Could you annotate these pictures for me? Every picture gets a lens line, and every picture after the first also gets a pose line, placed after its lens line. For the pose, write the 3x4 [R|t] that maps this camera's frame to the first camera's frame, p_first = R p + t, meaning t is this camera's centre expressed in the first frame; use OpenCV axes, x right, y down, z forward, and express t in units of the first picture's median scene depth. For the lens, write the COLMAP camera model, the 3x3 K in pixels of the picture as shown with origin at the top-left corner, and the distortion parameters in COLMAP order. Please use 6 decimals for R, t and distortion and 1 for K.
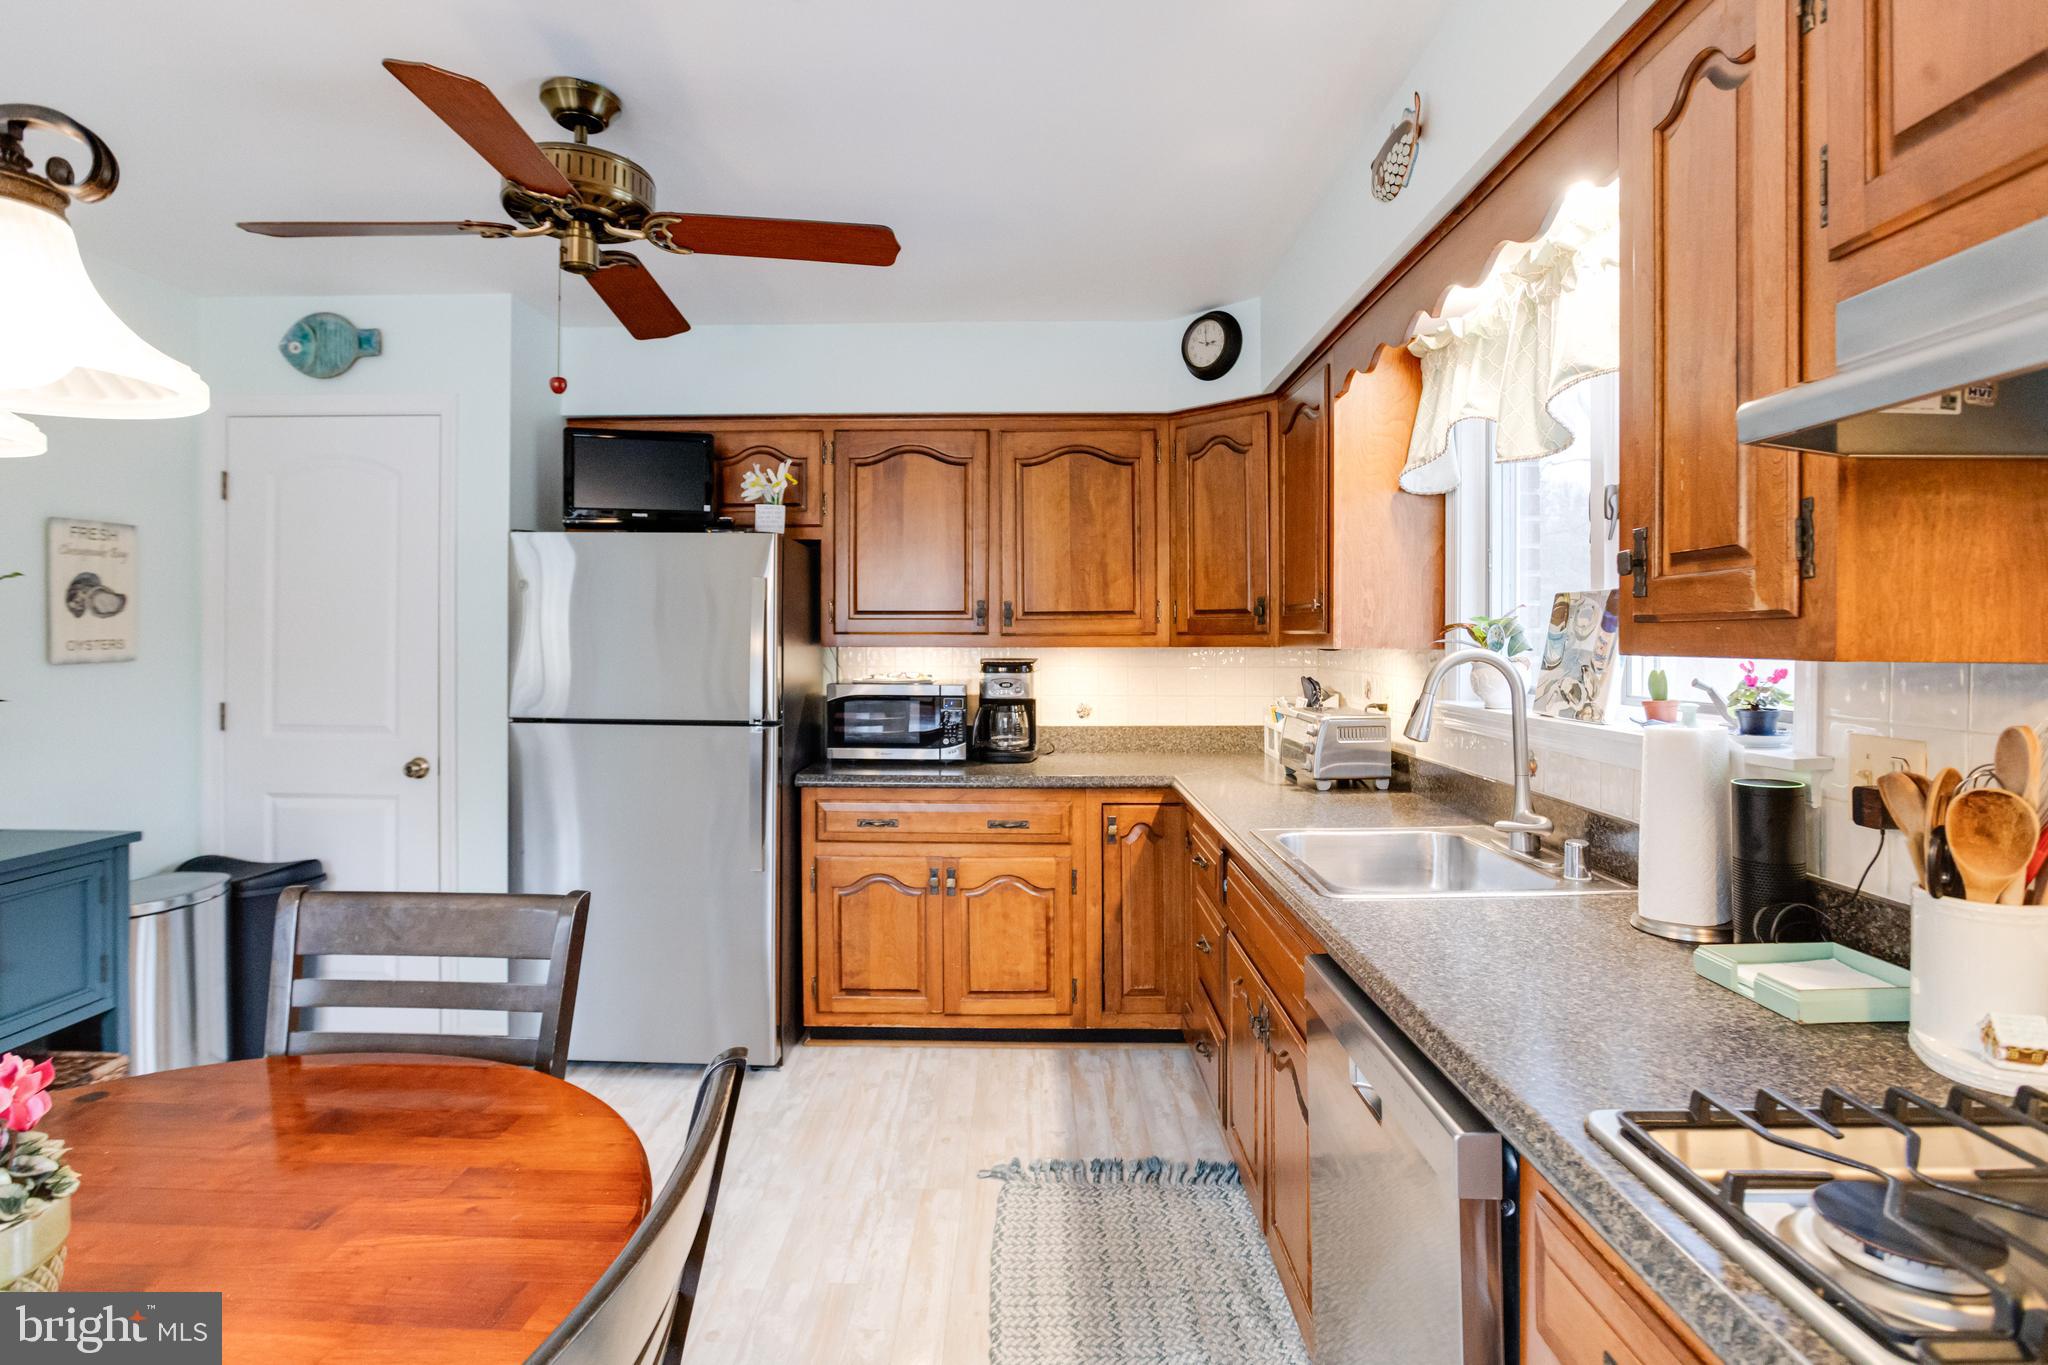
lens RADIAL K [[1049.4, 0, 1015.1], [0, 1049.4, 645.4], [0, 0, 1]] dist [-0.027740, -0.000051]
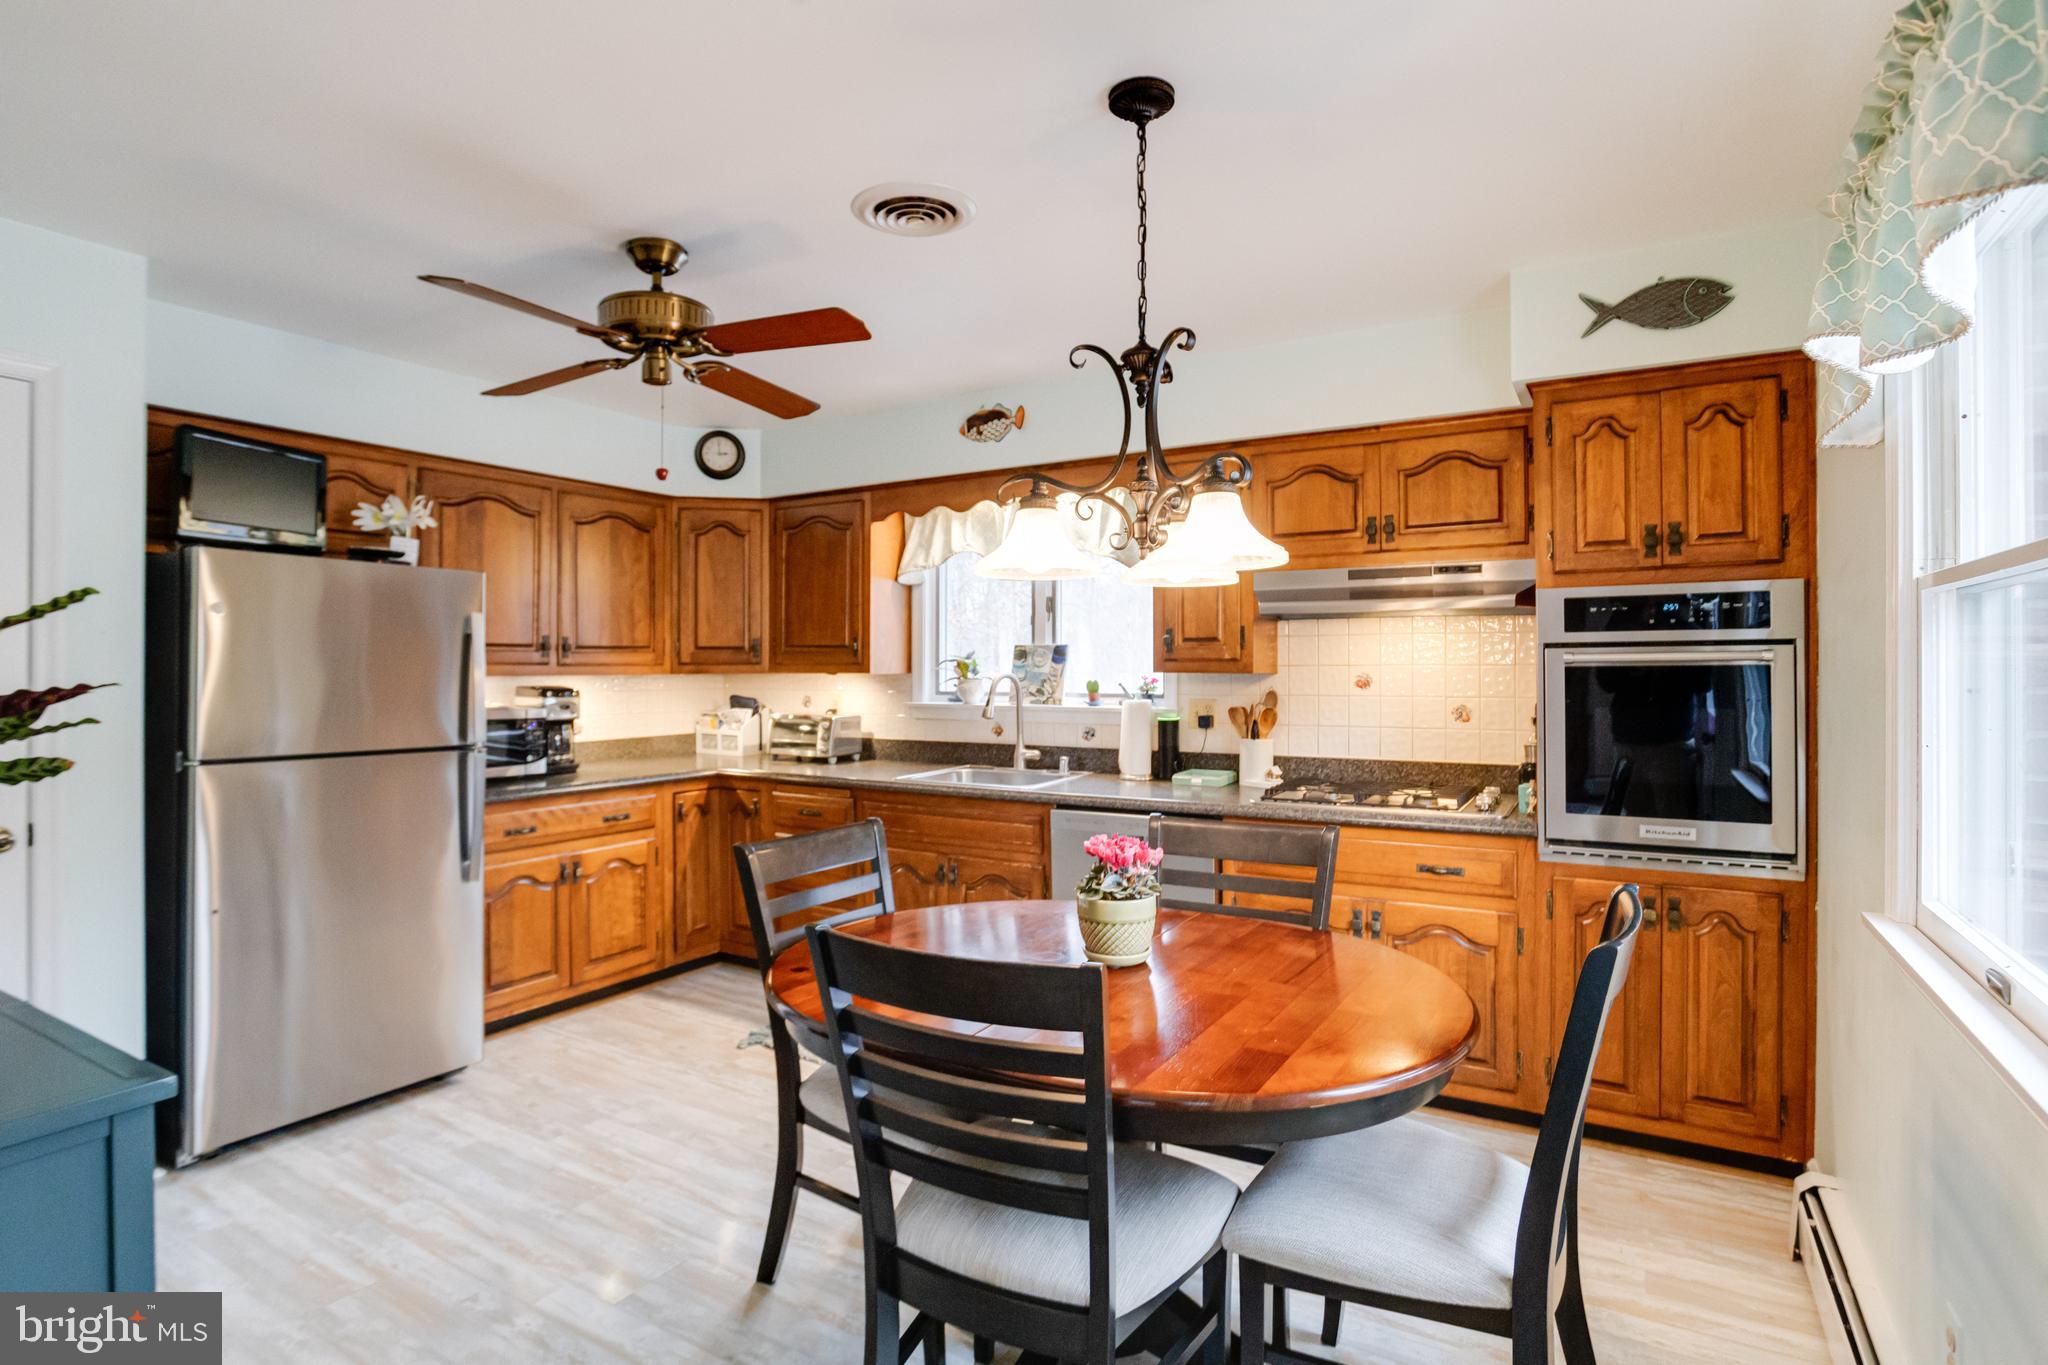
lens RADIAL K [[1049.4, 0, 1015.1], [0, 1049.4, 669.9], [0, 0, 1]] dist [-0.027740, -0.000051]
pose [[0.498838, -0.004119, 0.866685, -0.834859], [0.007535, 0.999972, 0.000415, -0.001142], [-0.866662, 0.006323, 0.498855, -0.025518]]
